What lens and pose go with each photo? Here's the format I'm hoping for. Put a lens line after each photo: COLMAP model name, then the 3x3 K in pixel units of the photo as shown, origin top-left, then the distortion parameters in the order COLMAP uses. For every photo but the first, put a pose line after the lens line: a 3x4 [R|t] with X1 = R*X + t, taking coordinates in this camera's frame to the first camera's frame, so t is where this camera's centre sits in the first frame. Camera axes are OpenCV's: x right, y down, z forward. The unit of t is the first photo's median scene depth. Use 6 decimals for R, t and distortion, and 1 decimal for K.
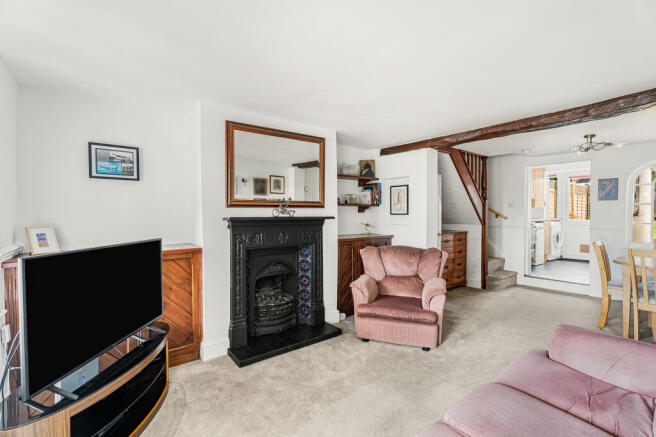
lens RADIAL K [[302.3, 0, 326.8], [0, 302.3, 219.5], [0, 0, 1]] dist [0.000790, 0.000889]
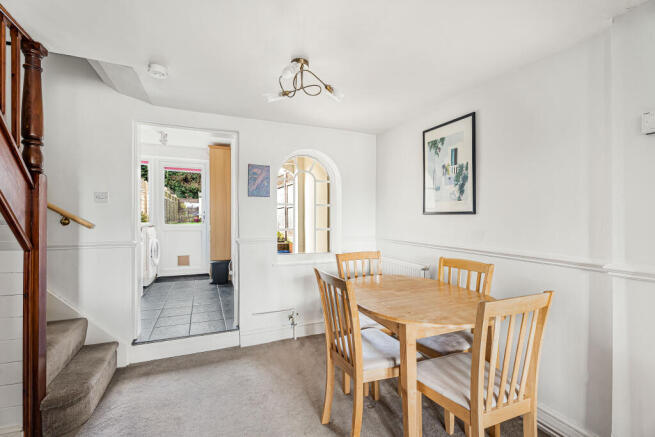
lens RADIAL K [[301.8, 0, 326.8], [0, 301.8, 218.4], [0, 0, 1]] dist [0.000790, 0.000889]
pose [[0.275292, -0.004013, 0.961352, 0.285964], [0.009884, 0.999950, 0.001344, -0.013485], [-0.961310, 0.009132, 0.275318, 0.590810]]
